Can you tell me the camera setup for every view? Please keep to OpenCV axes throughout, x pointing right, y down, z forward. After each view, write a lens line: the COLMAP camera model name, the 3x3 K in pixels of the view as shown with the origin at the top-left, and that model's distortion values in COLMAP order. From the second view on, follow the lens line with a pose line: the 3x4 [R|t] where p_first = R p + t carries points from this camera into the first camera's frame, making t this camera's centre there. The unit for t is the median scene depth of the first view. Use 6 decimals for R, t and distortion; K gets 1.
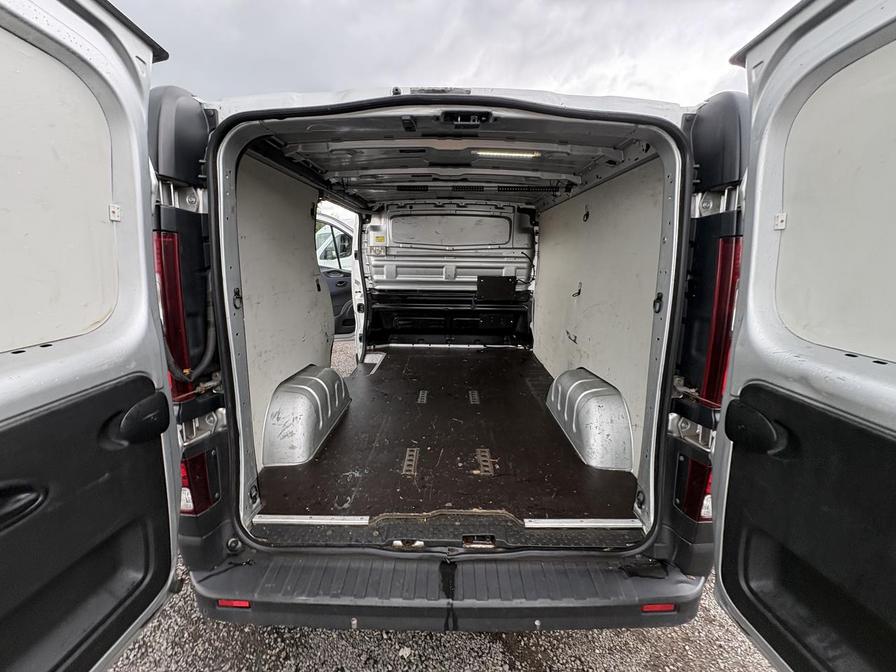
lens RADIAL K [[353.4, 0, 448.0], [0, 353.4, 336.0], [0, 0, 1]] dist [-0.000698, -0.000342]
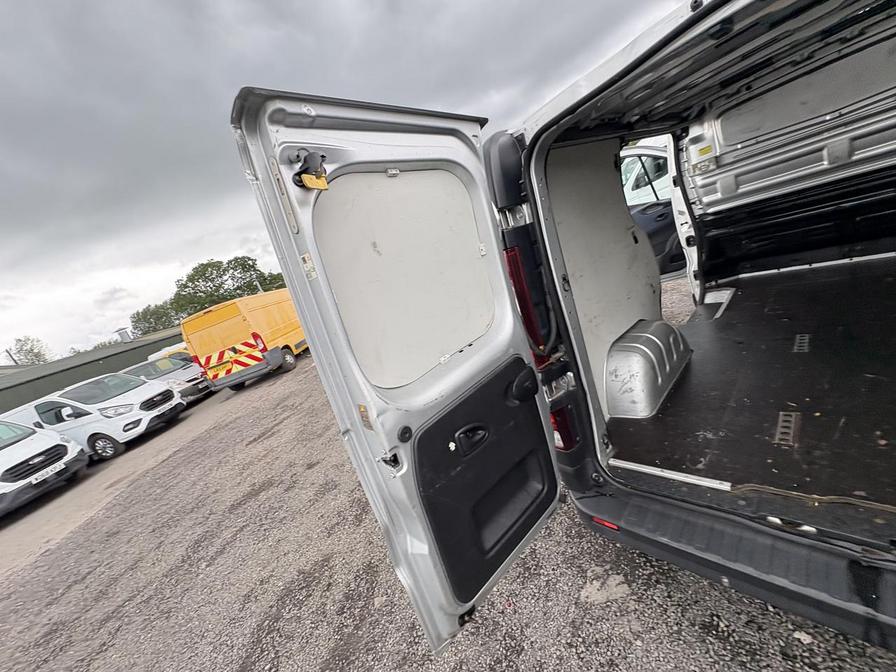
lens RADIAL K [[353.4, 0, 448.0], [0, 353.4, 336.0], [0, 0, 1]] dist [-0.000698, -0.000342]
pose [[0.639036, -0.071322, -0.765863, 0.042416], [0.199006, 0.977120, 0.075055, -0.089245], [0.742987, -0.200374, 0.638609, -0.076883]]
